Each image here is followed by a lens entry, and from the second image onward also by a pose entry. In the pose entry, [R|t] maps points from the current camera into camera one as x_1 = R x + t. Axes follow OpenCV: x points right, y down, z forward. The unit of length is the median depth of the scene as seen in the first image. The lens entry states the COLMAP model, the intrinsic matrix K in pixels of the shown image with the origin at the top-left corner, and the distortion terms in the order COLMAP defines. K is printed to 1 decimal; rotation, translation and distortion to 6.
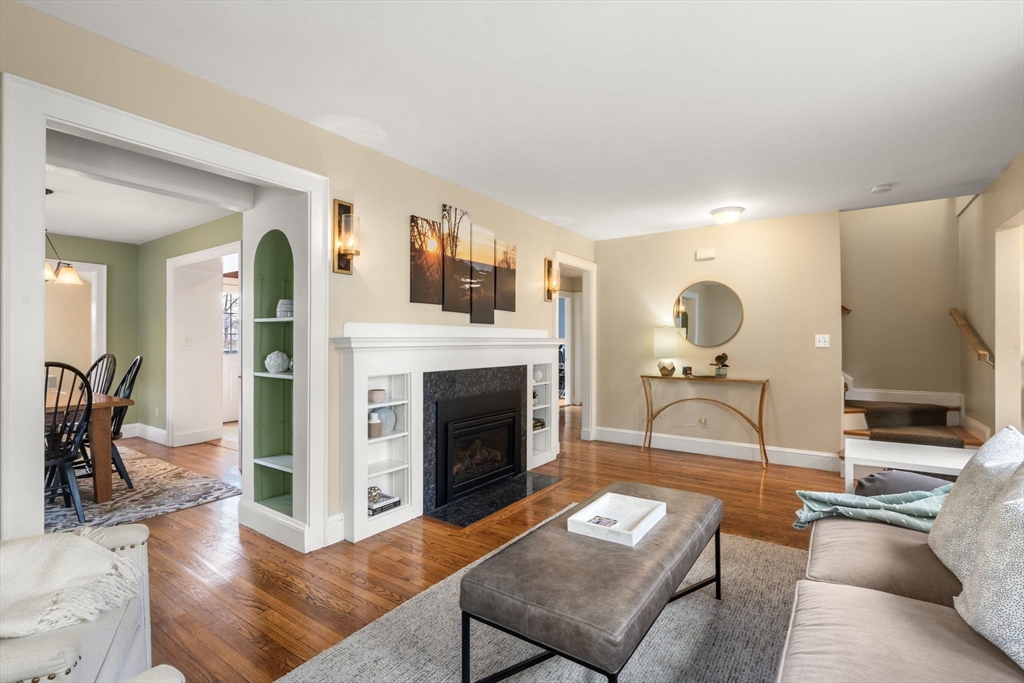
lens RADIAL K [[470.8, 0, 514.5], [0, 470.8, 337.8], [0, 0, 1]] dist [-0.002795, 0.001829]
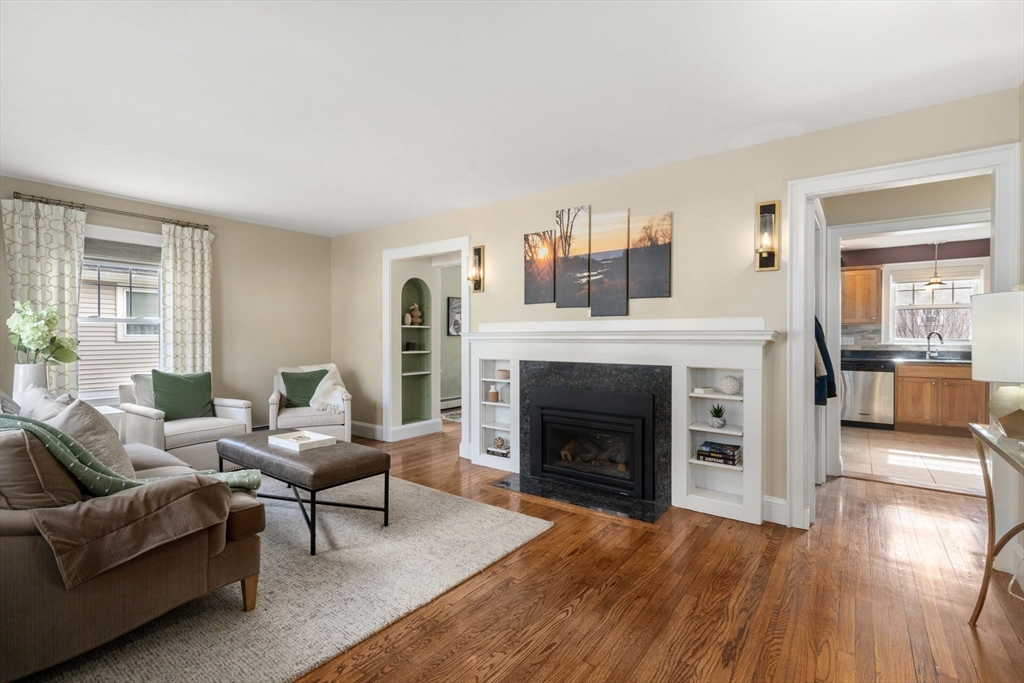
lens RADIAL K [[470.8, 0, 505.4], [0, 470.8, 337.9], [0, 0, 1]] dist [-0.002795, 0.001829]
pose [[-0.038778, 0.003074, -0.999243, 0.955021], [0.007374, 0.999969, 0.002790, 0.009576], [0.999221, -0.007260, -0.038800, 0.915349]]
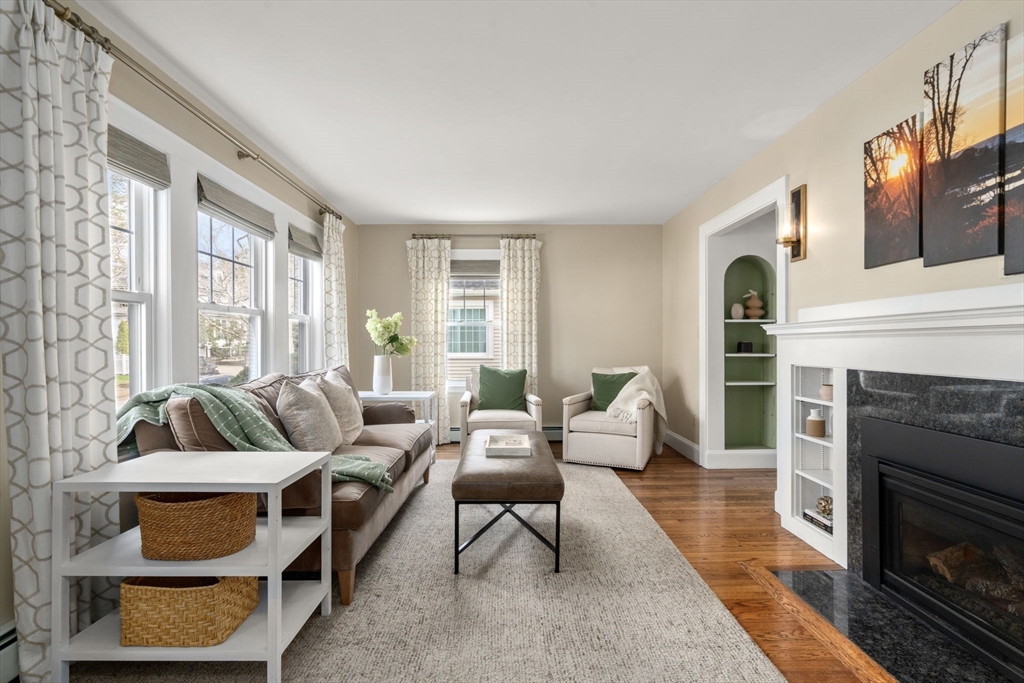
lens RADIAL K [[470.8, 0, 512.5], [0, 470.8, 347.2], [0, 0, 1]] dist [-0.002795, 0.001829]
pose [[-0.809128, 0.008263, -0.587575, 0.564427], [0.008451, 0.999961, 0.002424, 0.031520], [0.587572, -0.003005, -0.809166, 1.153620]]
